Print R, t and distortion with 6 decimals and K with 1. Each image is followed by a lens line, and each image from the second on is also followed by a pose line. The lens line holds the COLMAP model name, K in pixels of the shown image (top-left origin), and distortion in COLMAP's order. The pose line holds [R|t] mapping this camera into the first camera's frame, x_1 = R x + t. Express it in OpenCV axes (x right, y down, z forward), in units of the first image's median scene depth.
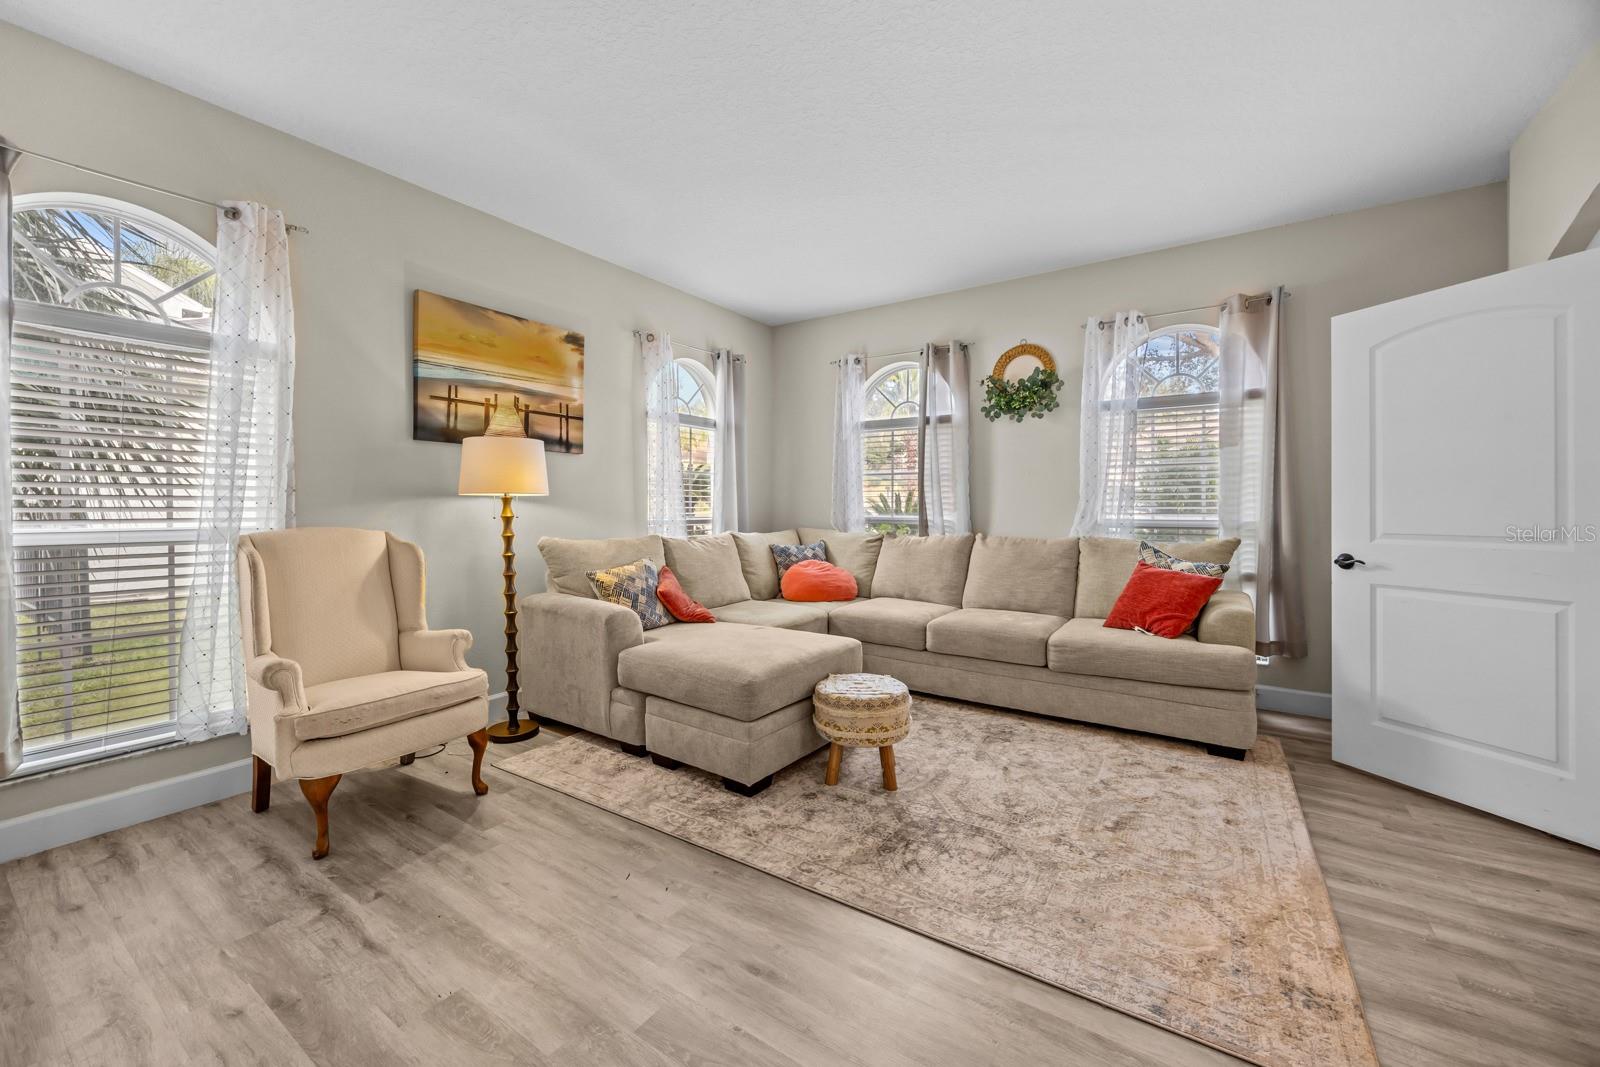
lens RADIAL K [[640.2, 0, 801.8], [0, 640.2, 512.9], [0, 0, 1]] dist [-0.000575, -0.000084]
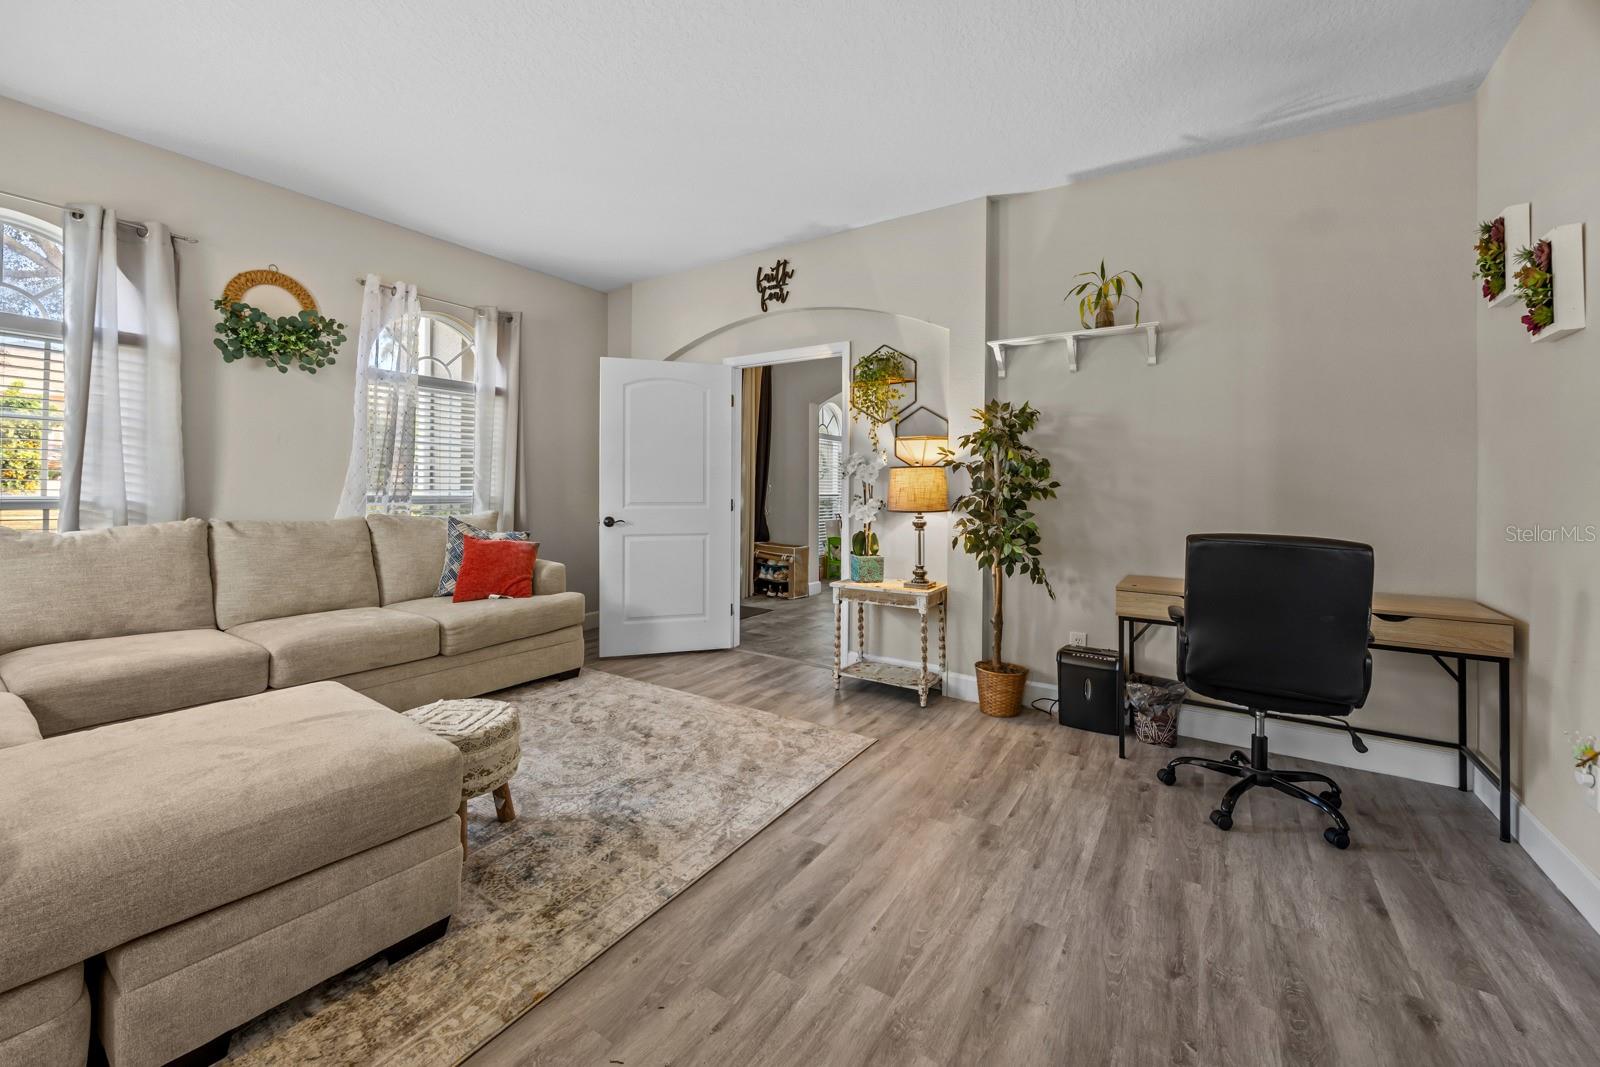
lens RADIAL K [[622.2, 0, 795.0], [0, 622.2, 482.4], [0, 0, 1]] dist [-0.000102, 0.000087]
pose [[-0.006284, 0.009654, 0.999934, -0.670803], [-0.003261, 0.999948, -0.009674, -0.004653], [-0.999975, -0.003322, -0.006252, 0.615811]]
